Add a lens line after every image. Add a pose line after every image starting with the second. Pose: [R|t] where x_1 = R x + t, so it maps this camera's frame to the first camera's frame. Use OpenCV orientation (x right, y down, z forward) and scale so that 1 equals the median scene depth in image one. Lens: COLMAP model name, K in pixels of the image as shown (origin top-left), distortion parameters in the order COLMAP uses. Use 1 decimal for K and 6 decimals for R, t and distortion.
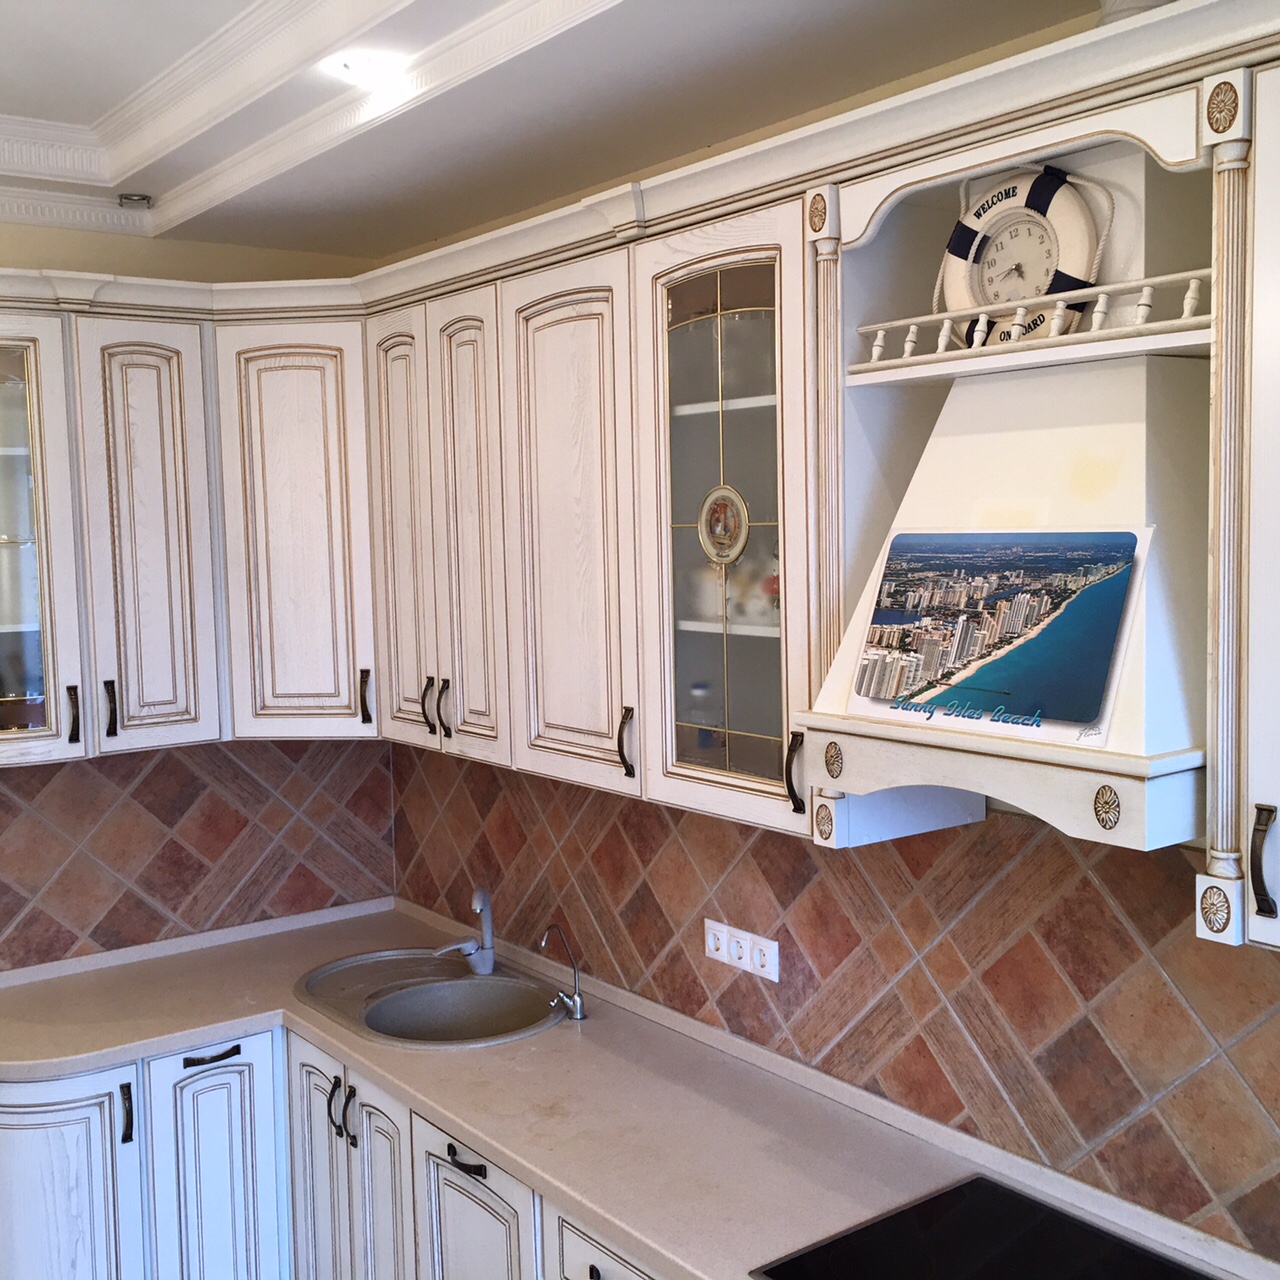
lens RADIAL K [[1454.9, 0, 640.0], [0, 1454.9, 640.0], [0, 0, 1]] dist [0.063180, -0.040069]
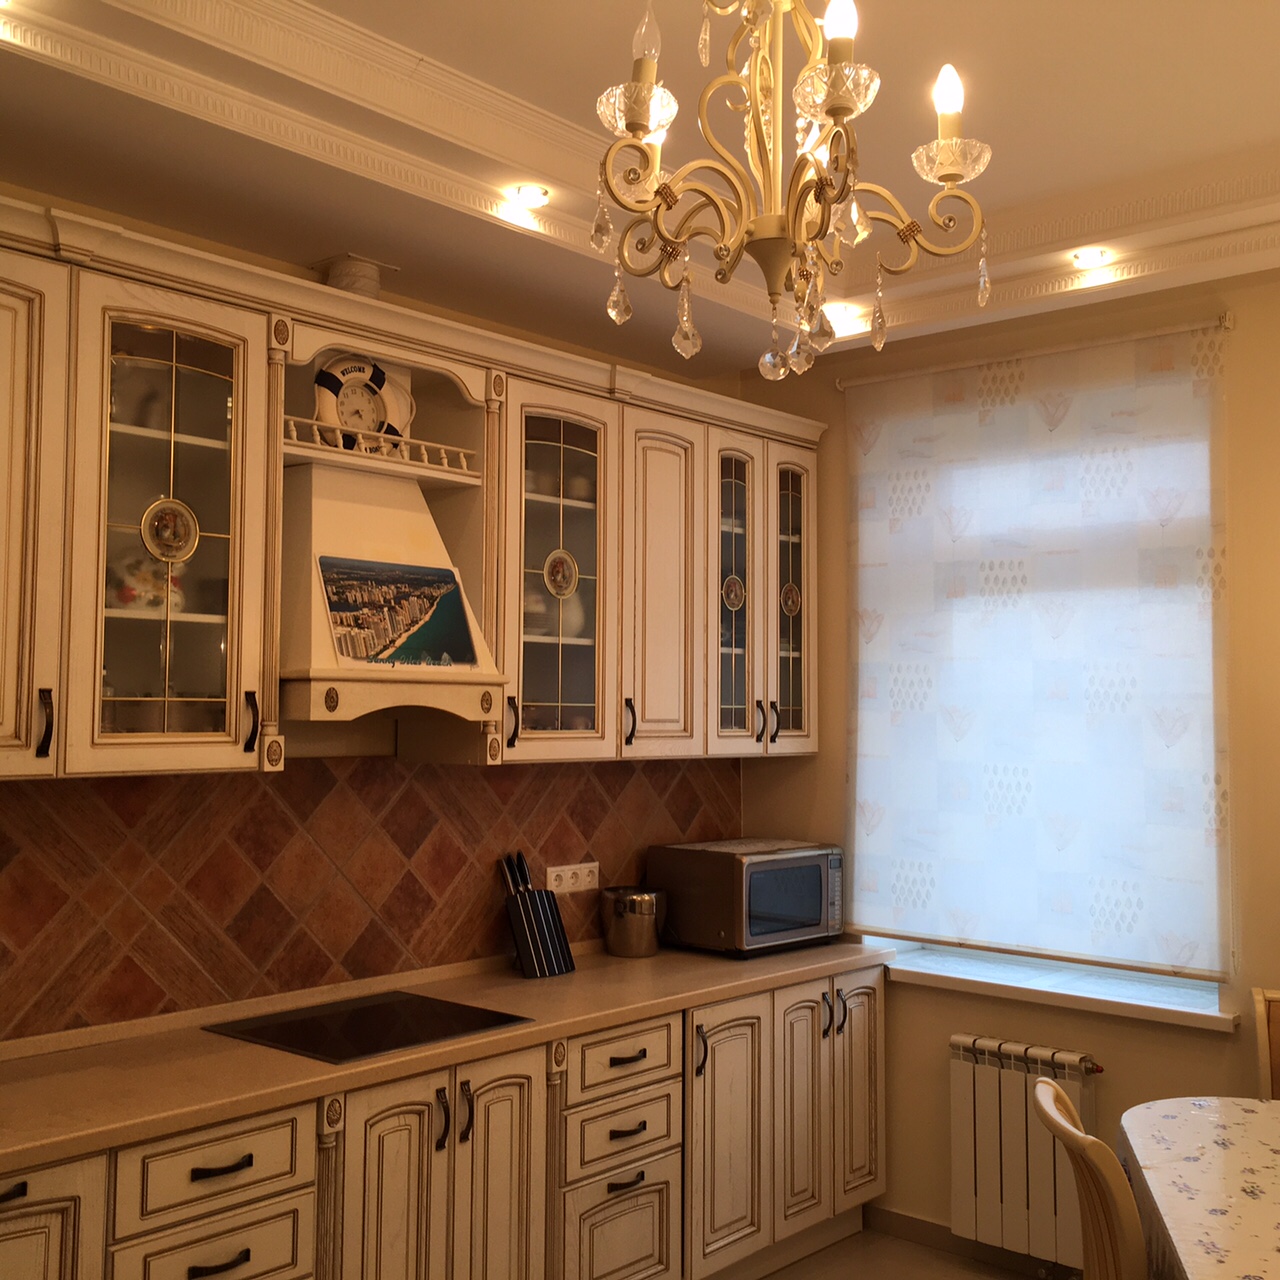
lens RADIAL K [[1454.9, 0, 640.0], [0, 1454.9, 640.0], [0, 0, 1]] dist [0.063180, -0.040069]
pose [[-0.205209, 0.067901, 0.976360, -1.330140], [0.079377, 0.995459, -0.052546, 0.118704], [-0.975494, 0.066718, -0.209666, 0.949411]]
